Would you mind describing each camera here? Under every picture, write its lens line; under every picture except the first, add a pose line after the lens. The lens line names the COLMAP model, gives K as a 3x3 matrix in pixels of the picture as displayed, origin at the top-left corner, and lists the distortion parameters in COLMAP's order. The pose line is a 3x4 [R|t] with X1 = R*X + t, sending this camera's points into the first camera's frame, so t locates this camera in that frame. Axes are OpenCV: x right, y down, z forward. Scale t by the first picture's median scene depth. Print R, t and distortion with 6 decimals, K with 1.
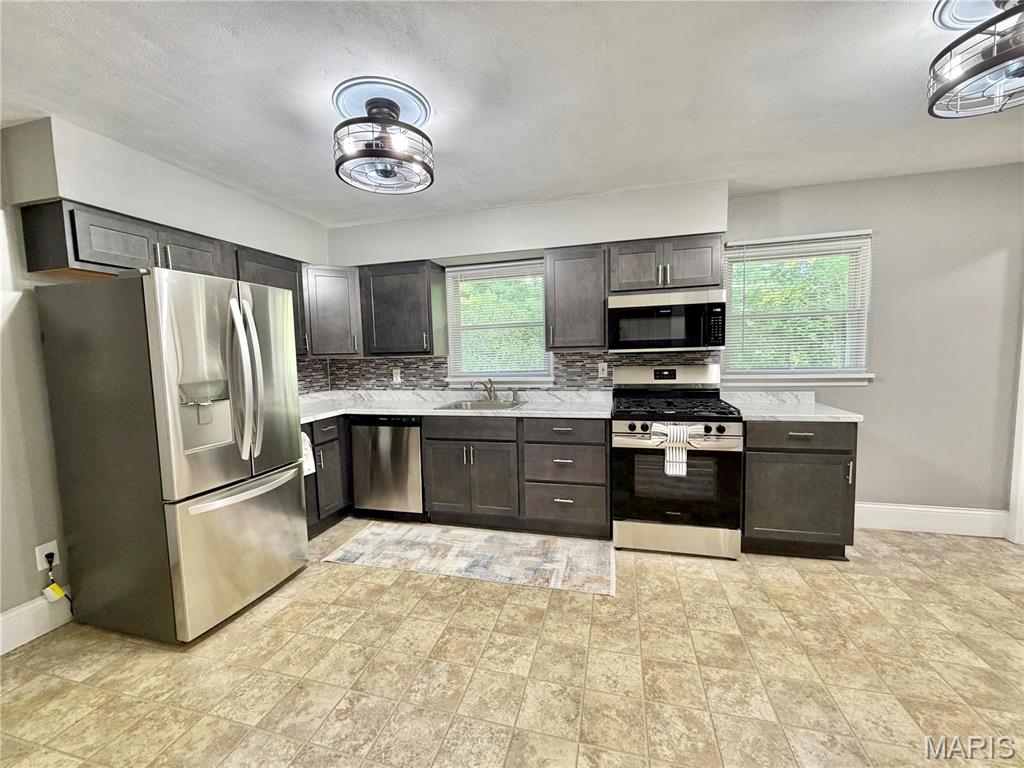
lens RADIAL K [[405.5, 0, 510.7], [0, 405.5, 383.8], [0, 0, 1]] dist [-0.001278, 0.000195]
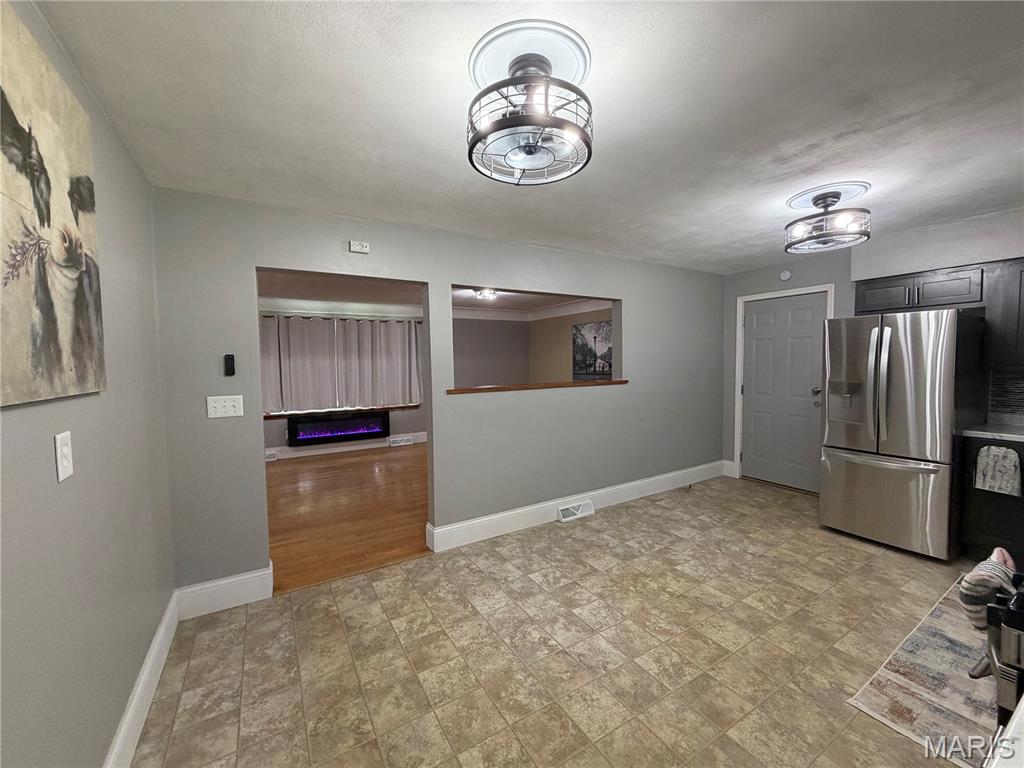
lens RADIAL K [[405.5, 0, 511.3], [0, 405.5, 380.9], [0, 0, 1]] dist [-0.001278, 0.000195]
pose [[-0.691865, 0.061720, -0.719384, 1.143471], [-0.028430, 0.993238, 0.112557, -0.223277], [0.721467, 0.098326, -0.685433, 1.883145]]
